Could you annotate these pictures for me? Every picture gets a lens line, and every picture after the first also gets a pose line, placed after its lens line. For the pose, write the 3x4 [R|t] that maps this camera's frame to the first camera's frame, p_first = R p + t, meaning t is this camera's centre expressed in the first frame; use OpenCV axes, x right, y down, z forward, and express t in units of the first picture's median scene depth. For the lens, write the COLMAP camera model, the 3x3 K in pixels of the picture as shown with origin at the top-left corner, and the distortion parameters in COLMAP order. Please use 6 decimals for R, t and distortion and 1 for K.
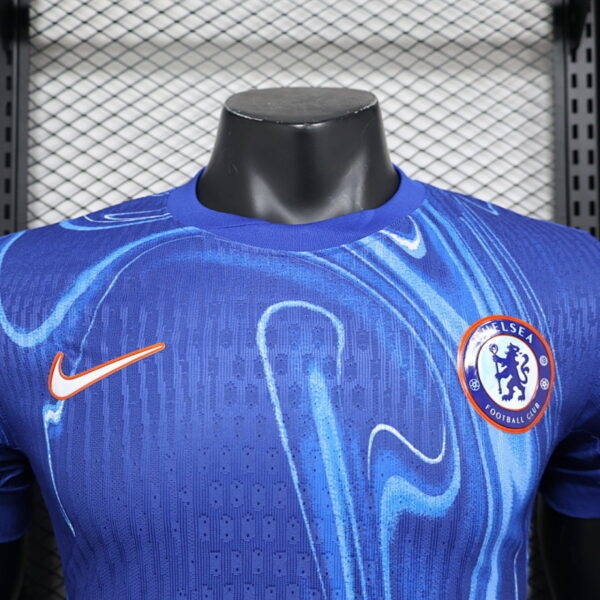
lens RADIAL K [[606.4, 0, 300.1], [0, 606.4, 291.6], [0, 0, 1]] dist [-0.017394, 0.012375]
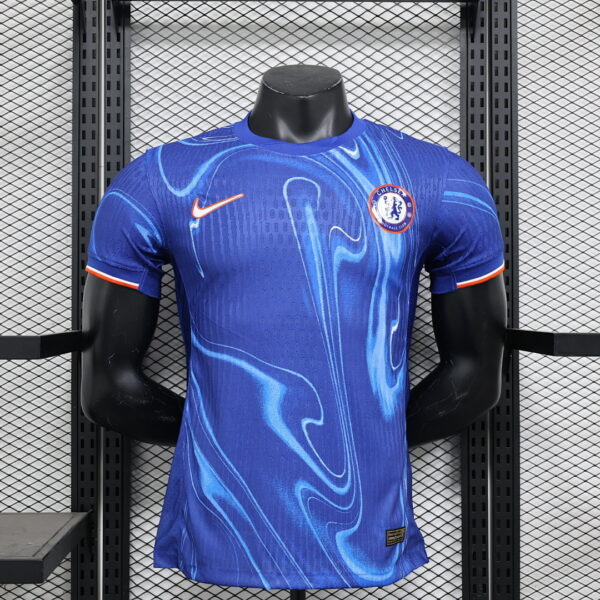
lens RADIAL K [[999.3, 0, 300.0], [0, 999.3, 300.0], [0, 0, 1]] dist [0.002938, 0.017363]
pose [[0.999953, 0.006379, 0.007294, -0.030901], [-0.006680, 0.999093, 0.042047, 0.325389], [-0.007019, -0.042094, 0.999089, -2.823470]]
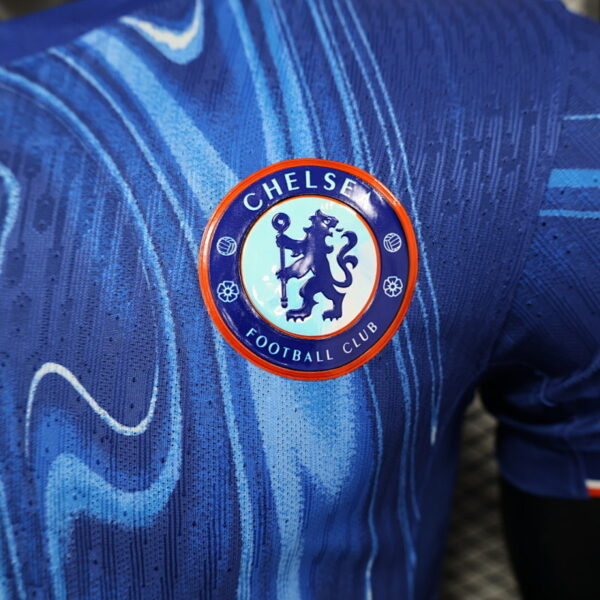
lens RADIAL K [[606.4, 0, 300.1], [0, 606.4, 291.6], [0, 0, 1]] dist [-0.017394, 0.012375]
pose [[0.977375, -0.005592, -0.211438, 0.449392], [0.045614, 0.981700, 0.184889, 0.057048], [0.206535, -0.190351, 0.959745, 0.488467]]
